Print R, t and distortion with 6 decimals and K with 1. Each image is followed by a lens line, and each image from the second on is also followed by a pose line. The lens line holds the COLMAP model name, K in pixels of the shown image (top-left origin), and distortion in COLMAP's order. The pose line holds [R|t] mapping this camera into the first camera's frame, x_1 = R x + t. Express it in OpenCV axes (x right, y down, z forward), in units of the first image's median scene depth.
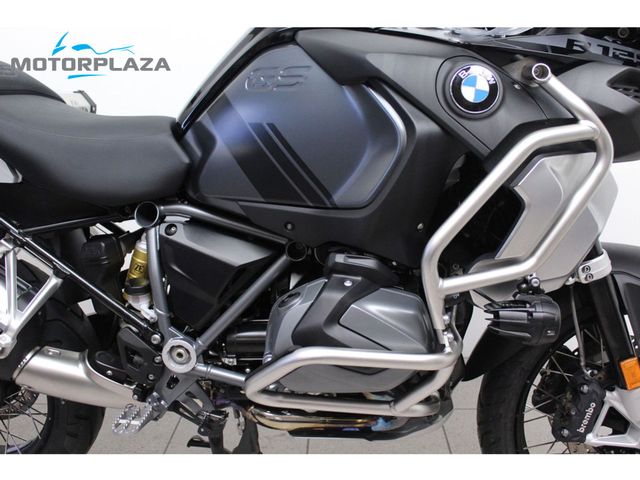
lens RADIAL K [[604.2, 0, 320.0], [0, 604.2, 240.0], [0, 0, 1]] dist [-0.067584, 0.000677]
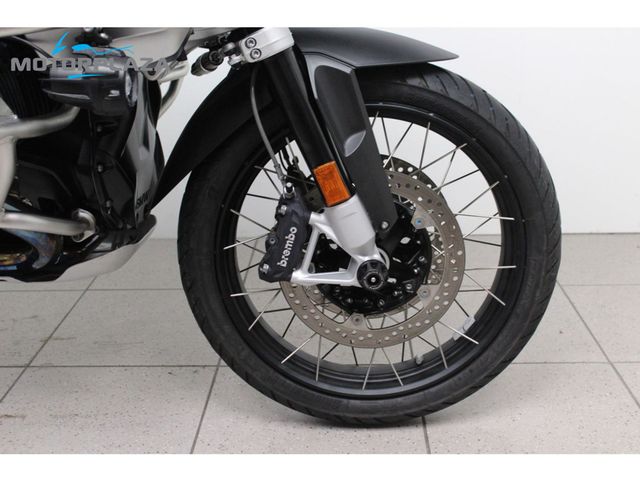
lens RADIAL K [[785.5, 0, 320.0], [0, 785.5, 240.0], [0, 0, 1]] dist [-0.039476, -0.017491]
pose [[0.999844, -0.015668, -0.008208, 0.511976], [0.016408, 0.994886, 0.099658, 0.192519], [0.006605, -0.099777, 0.994988, -0.025409]]
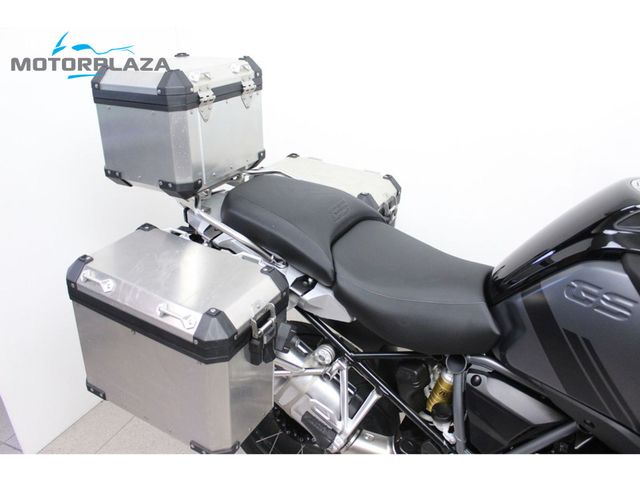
lens RADIAL K [[523.2, 0, 320.0], [0, 523.2, 240.0], [0, 0, 1]] dist [-0.104417, 0.005613]
pose [[0.910617, 0.111994, -0.397787, -0.155181], [-0.038317, 0.981313, 0.188565, -0.460303], [0.411472, -0.156469, 0.897891, 0.015595]]
